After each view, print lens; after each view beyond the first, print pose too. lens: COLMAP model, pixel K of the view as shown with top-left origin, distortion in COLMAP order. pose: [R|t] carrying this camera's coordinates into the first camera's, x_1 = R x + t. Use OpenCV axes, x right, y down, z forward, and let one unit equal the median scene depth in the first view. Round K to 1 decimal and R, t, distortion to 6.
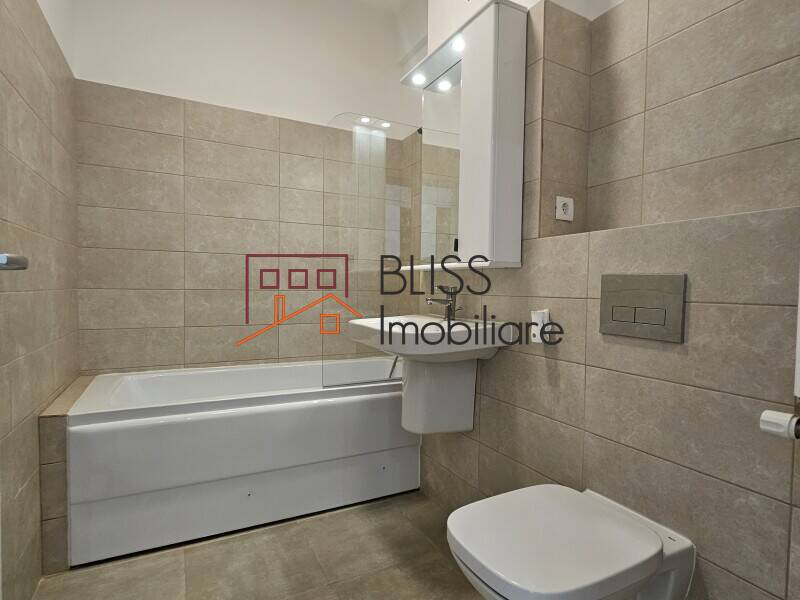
lens RADIAL K [[324.6, 0, 400.0], [0, 324.6, 300.0], [0, 0, 1]] dist [0.001464, 0.000256]
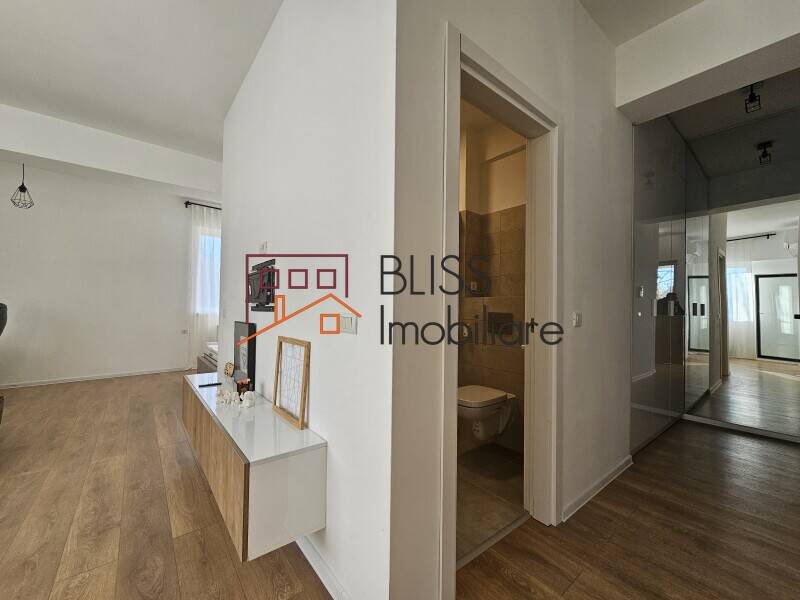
lens RADIAL K [[324.6, 0, 400.0], [0, 324.6, 300.0], [0, 0, 1]] dist [0.001464, 0.000256]
pose [[0.934825, 0.013185, 0.354865, -0.907349], [0.004837, 0.998745, -0.049852, -0.057837], [-0.355077, 0.048319, 0.933587, -1.120296]]
